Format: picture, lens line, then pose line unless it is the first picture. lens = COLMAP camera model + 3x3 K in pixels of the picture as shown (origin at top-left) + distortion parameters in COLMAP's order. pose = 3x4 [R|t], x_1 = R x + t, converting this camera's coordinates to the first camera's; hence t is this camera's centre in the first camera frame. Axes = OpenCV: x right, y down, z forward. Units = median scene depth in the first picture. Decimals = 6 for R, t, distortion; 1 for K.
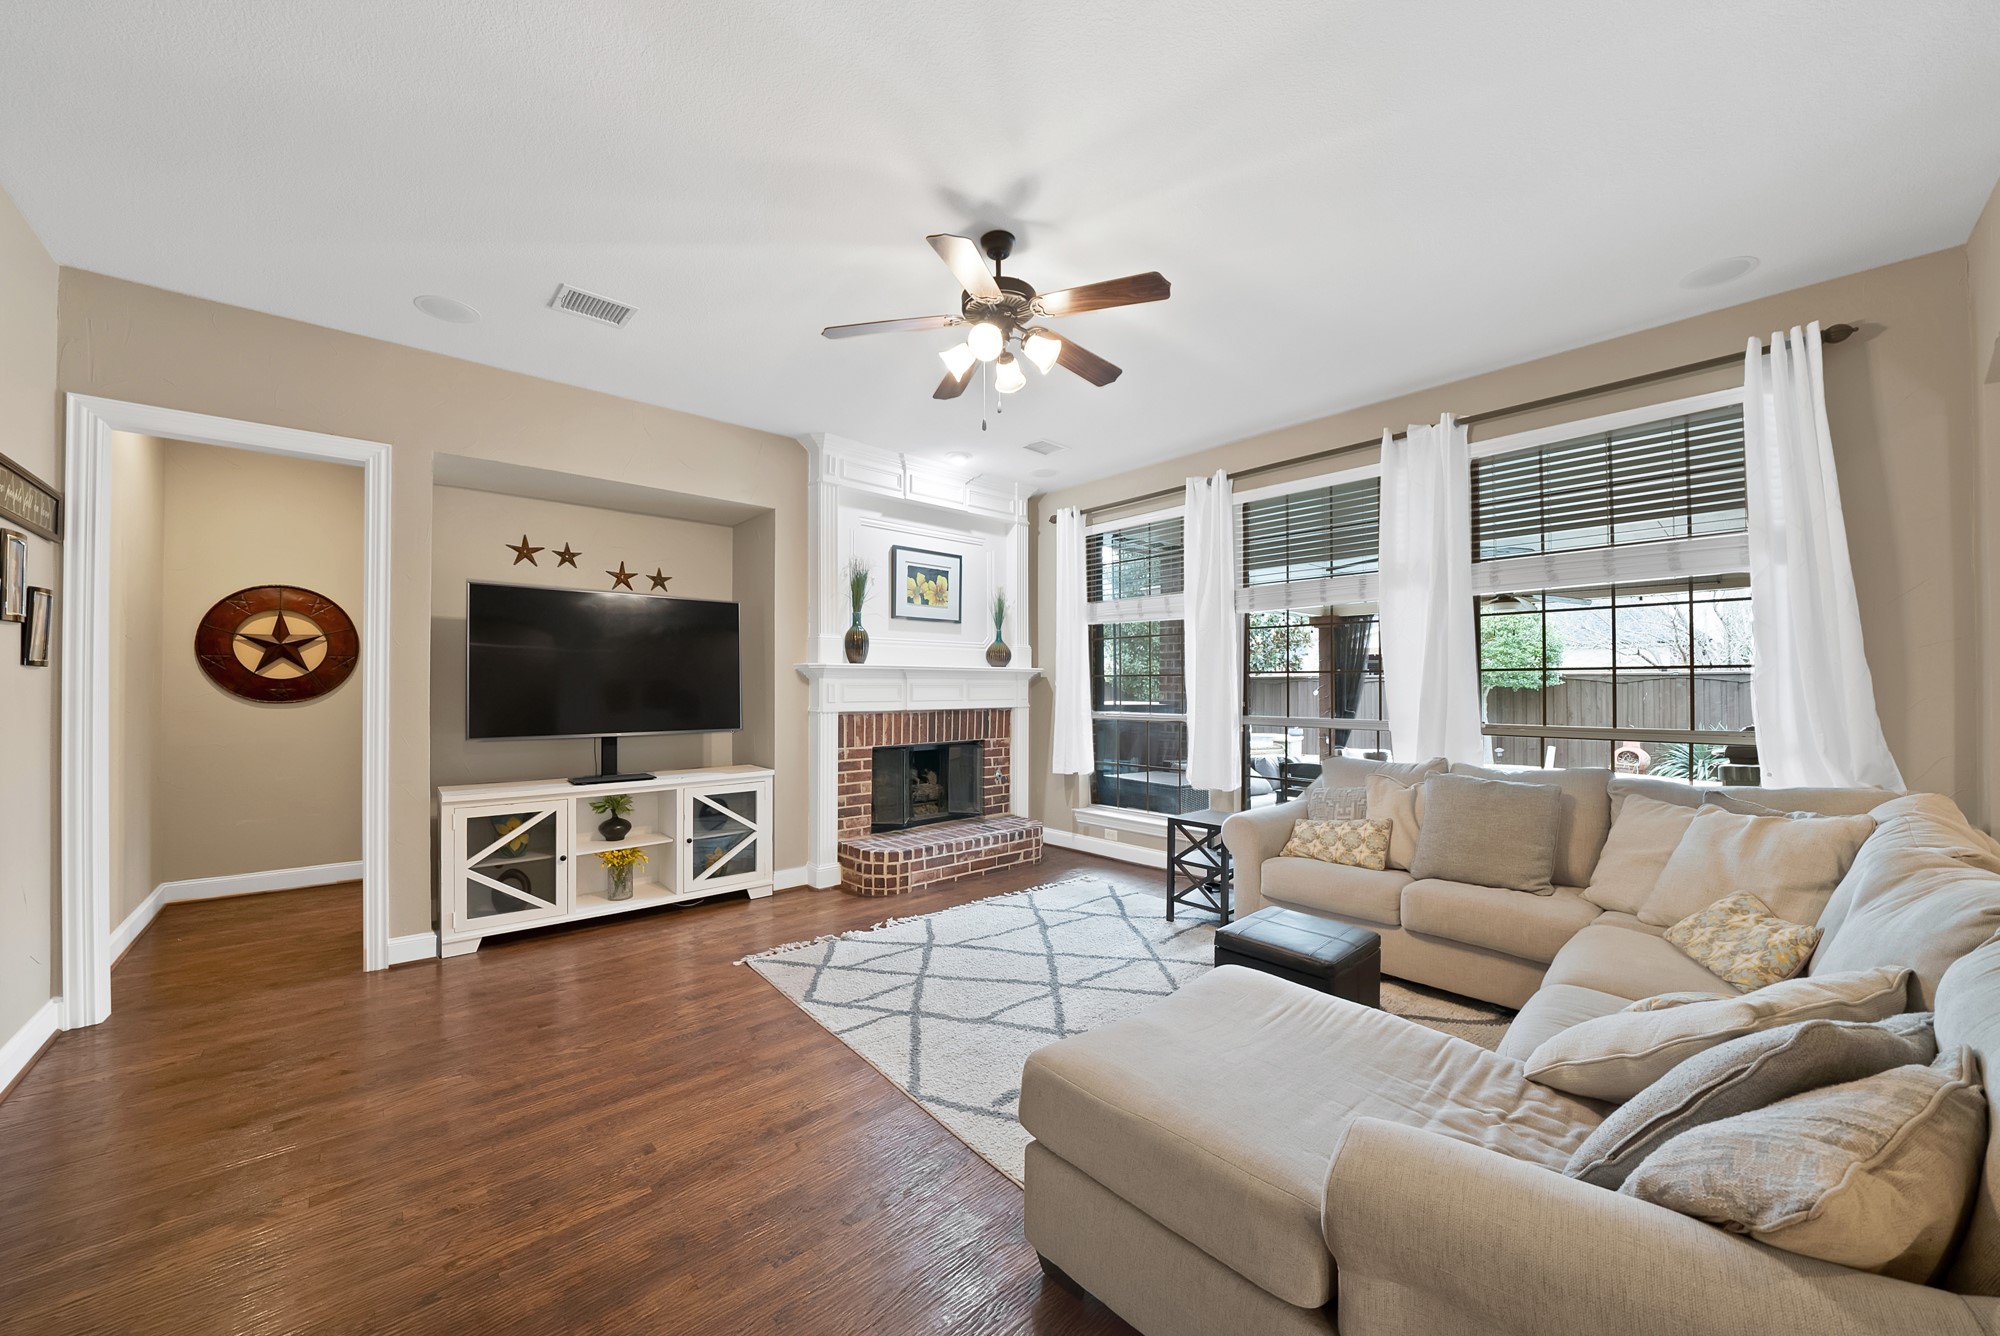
lens RADIAL K [[719.1, 0, 1012.9], [0, 719.1, 675.2], [0, 0, 1]] dist [-0.021677, 0.000075]
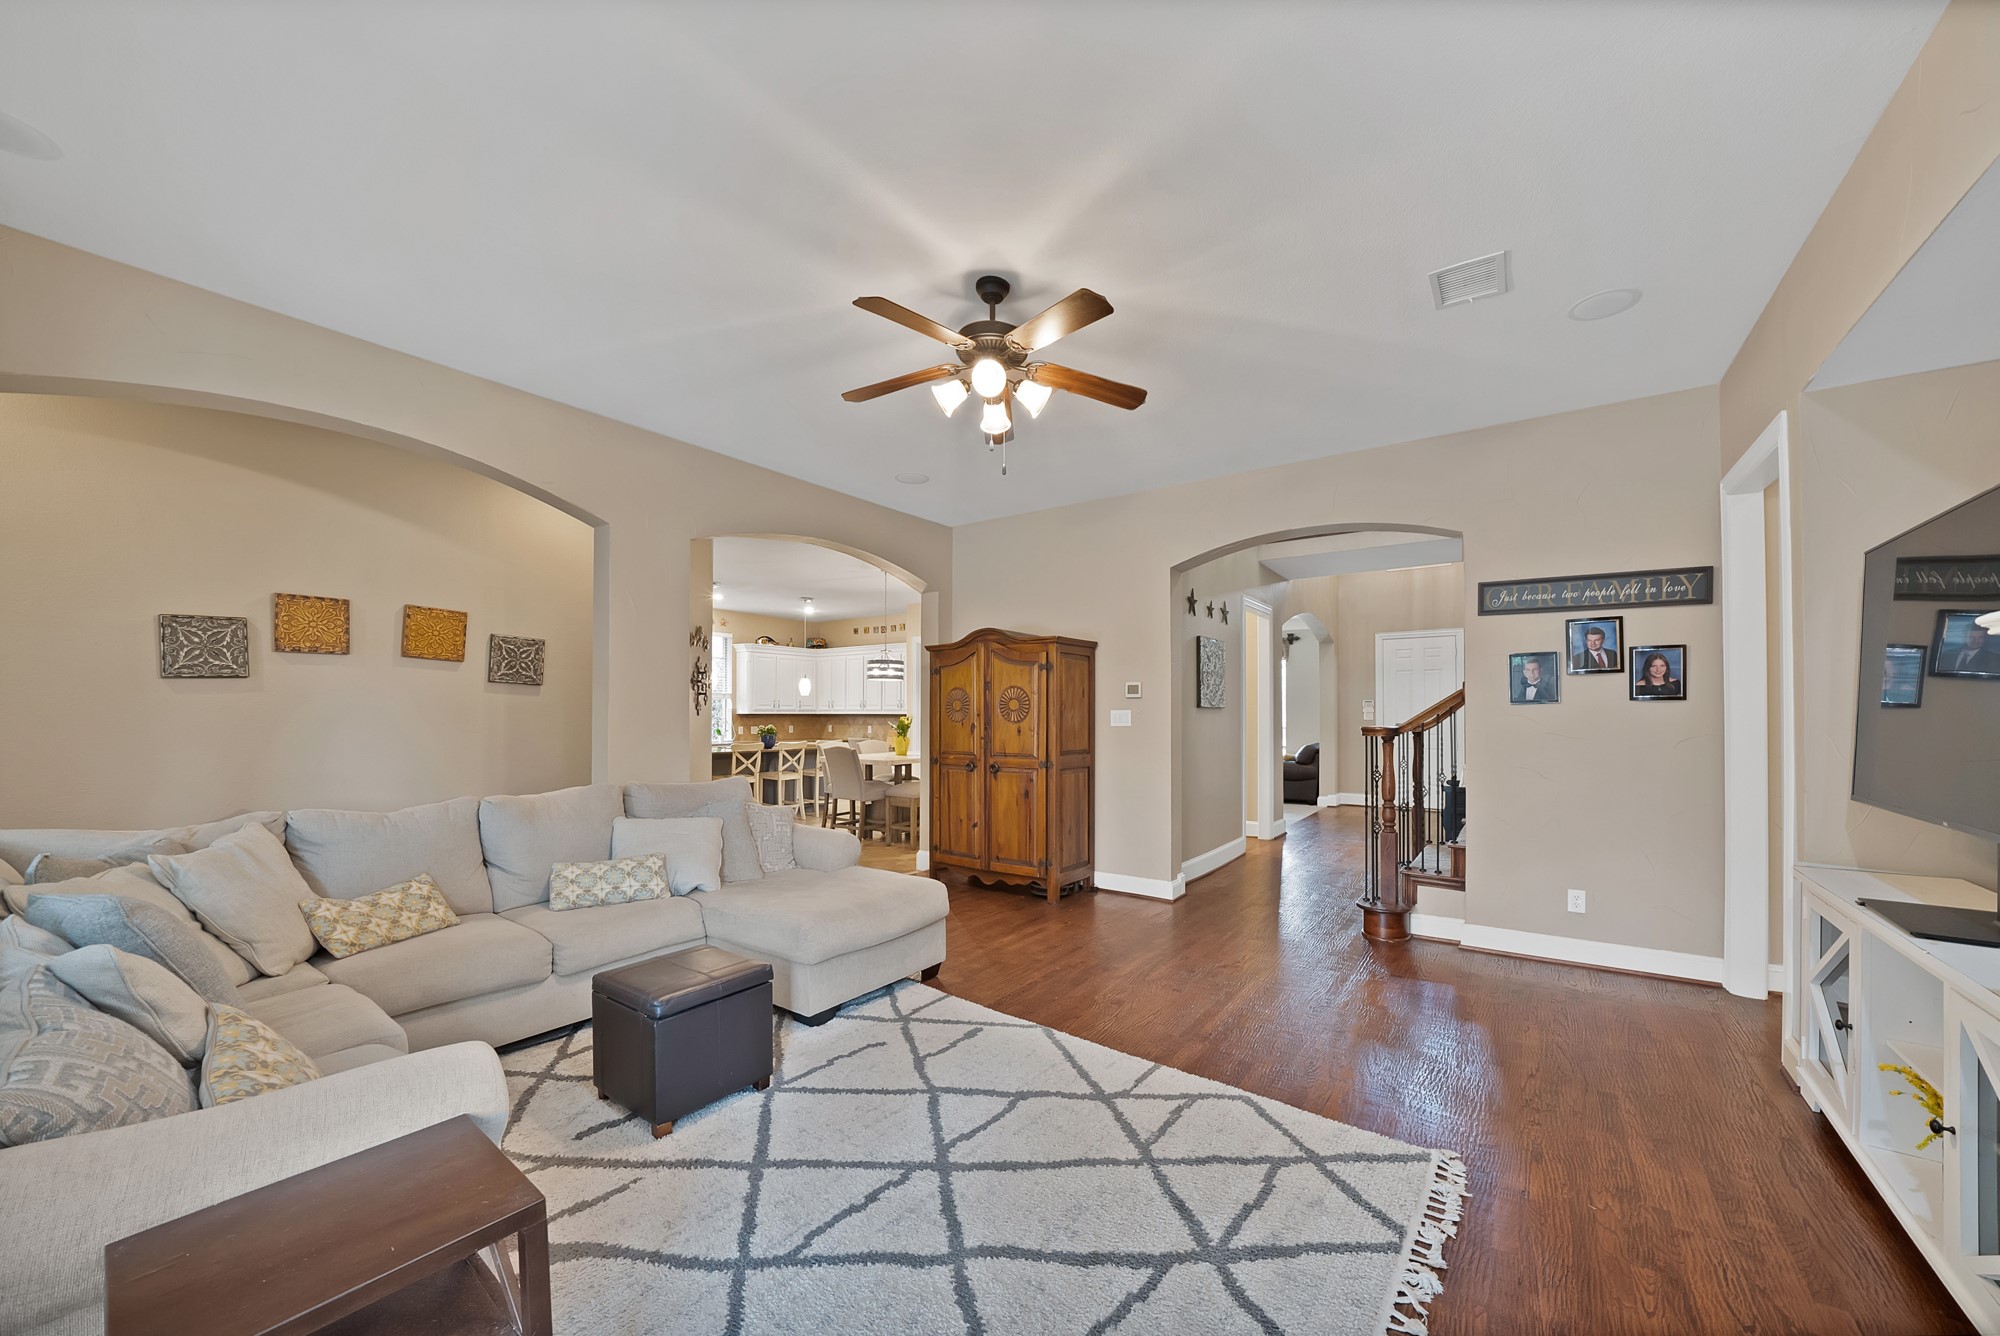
lens RADIAL K [[705.6, 0, 1005.9], [0, 705.6, 713.8], [0, 0, 1]] dist [0.000027, 0.000064]
pose [[-0.983196, -0.003194, -0.182523, 0.090777], [-0.000423, 0.999884, -0.015220, 0.019878], [0.182550, -0.014887, -0.983084, 1.237856]]
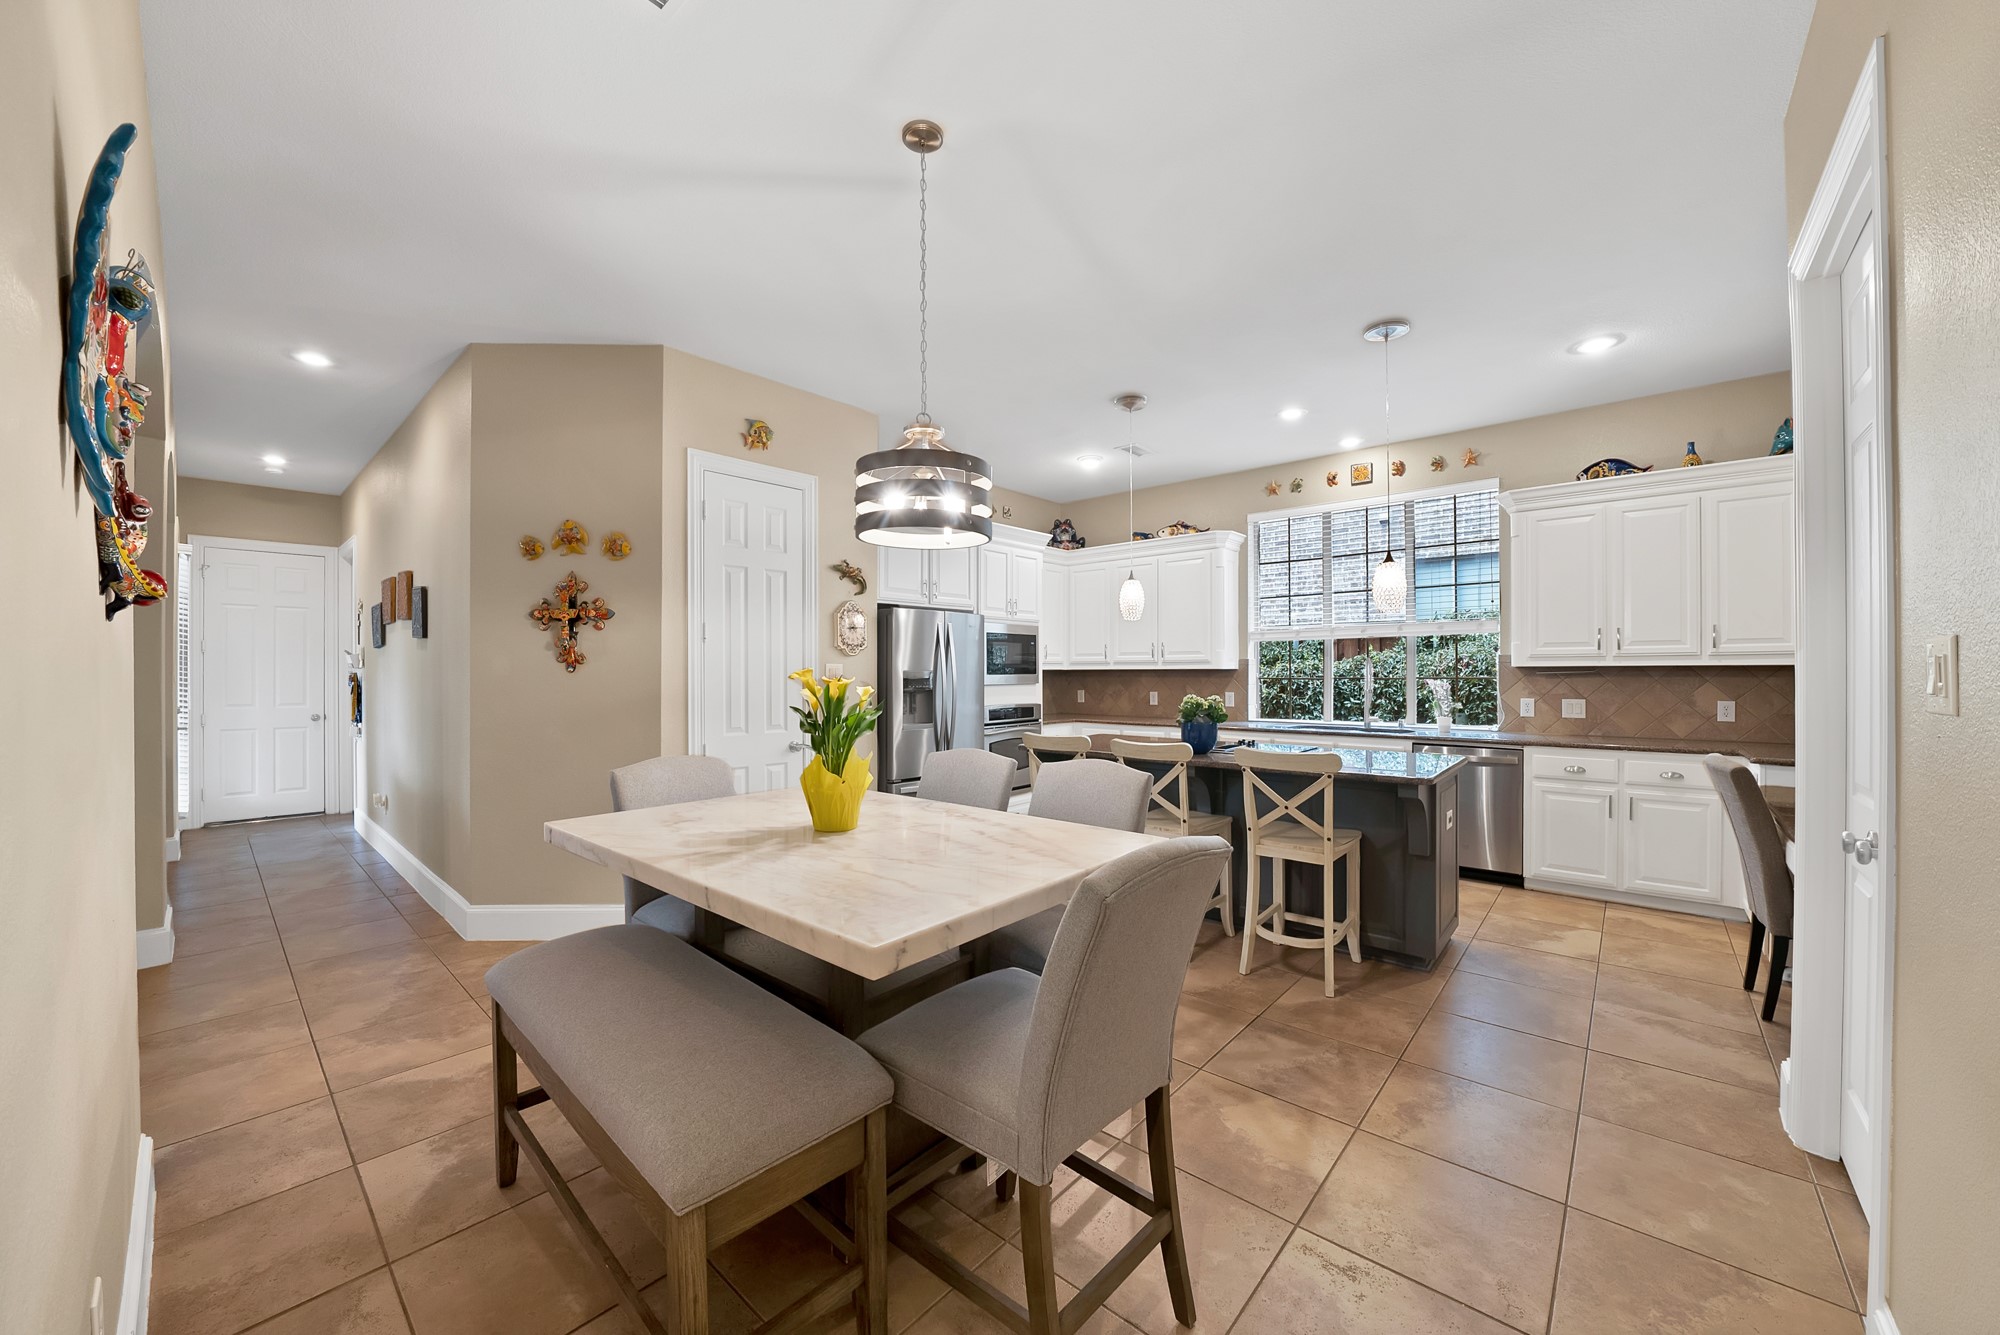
lens RADIAL K [[715.7, 0, 1004.0], [0, 715.7, 670.1], [0, 0, 1]] dist [-0.020392, 0.000308]
pose [[-0.119538, -0.000415, 0.992829, -0.375601], [-0.009049, 0.999959, -0.000672, -0.005850], [-0.992788, -0.009065, -0.119537, -0.631958]]
